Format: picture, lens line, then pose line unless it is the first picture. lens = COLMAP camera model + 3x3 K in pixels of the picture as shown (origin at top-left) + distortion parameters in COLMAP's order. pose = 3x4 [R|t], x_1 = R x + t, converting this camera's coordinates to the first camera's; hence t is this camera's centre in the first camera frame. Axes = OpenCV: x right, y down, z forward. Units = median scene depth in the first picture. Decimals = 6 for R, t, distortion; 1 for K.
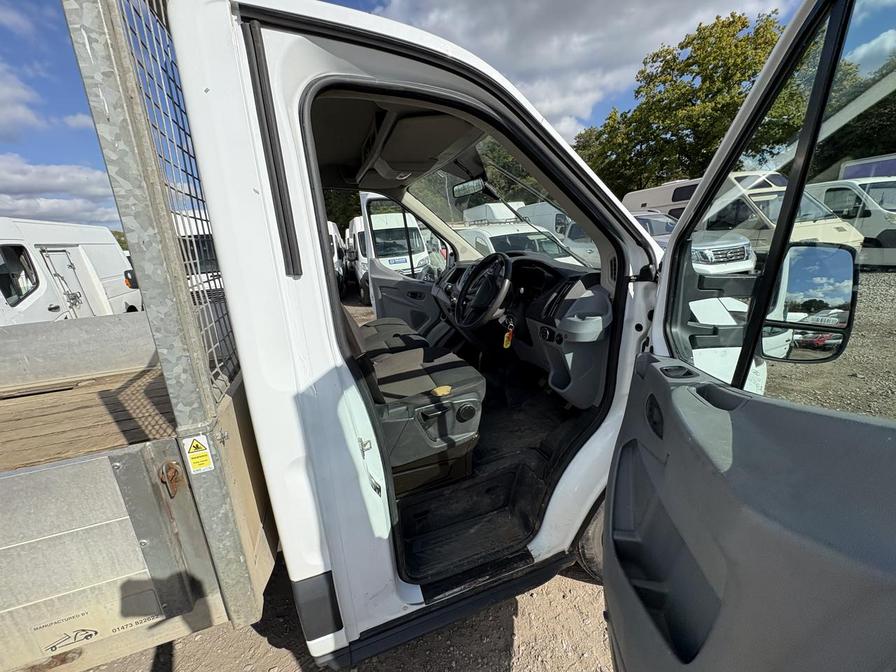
lens RADIAL K [[358.5, 0, 448.6], [0, 358.5, 337.3], [0, 0, 1]] dist [0.000885, 0.000120]
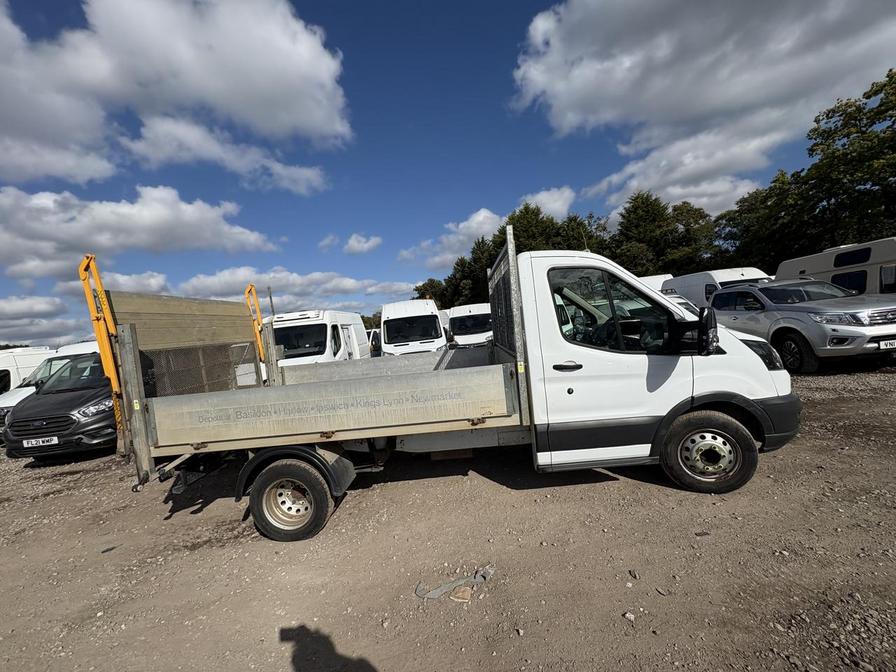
lens RADIAL K [[353.1, 0, 448.0], [0, 353.1, 336.0], [0, 0, 1]] dist [-0.001310, -0.000607]
pose [[0.926267, -0.013364, -0.376632, 0.006052], [-0.065509, 0.978448, -0.195825, 0.334102], [0.371132, 0.206059, 0.905429, -1.174975]]
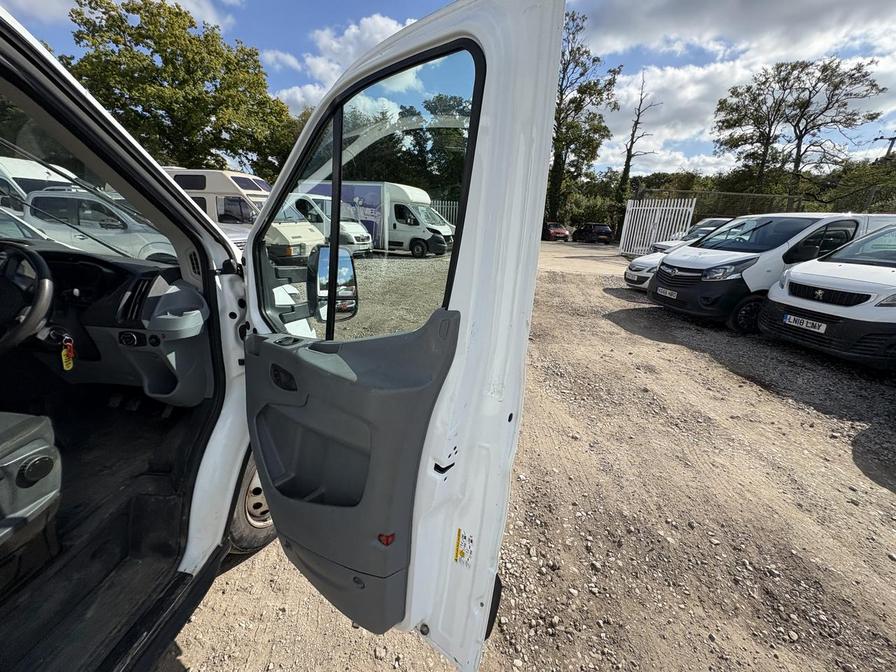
lens RADIAL K [[357.1, 0, 448.0], [0, 357.1, 336.0], [0, 0, 1]] dist [-0.000544, 0.000321]
pose [[0.382572, -0.200799, 0.901842, -0.204336], [0.177305, 0.973912, 0.141630, -0.003209], [-0.906753, 0.105717, 0.408194, -0.051472]]
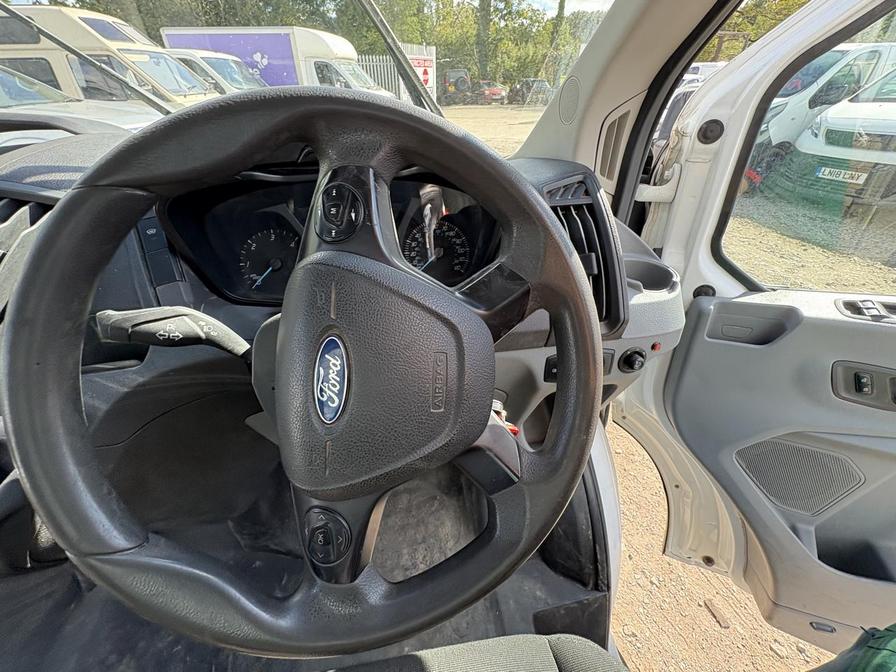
lens RADIAL K [[357.1, 0, 448.0], [0, 357.1, 336.0], [0, 0, 1]] dist [-0.000544, 0.000321]
pose [[0.153062, -0.507505, 0.847945, 0.044970], [0.258291, 0.848774, 0.461377, -0.292152], [-0.953865, 0.148397, 0.260999, 1.294510]]
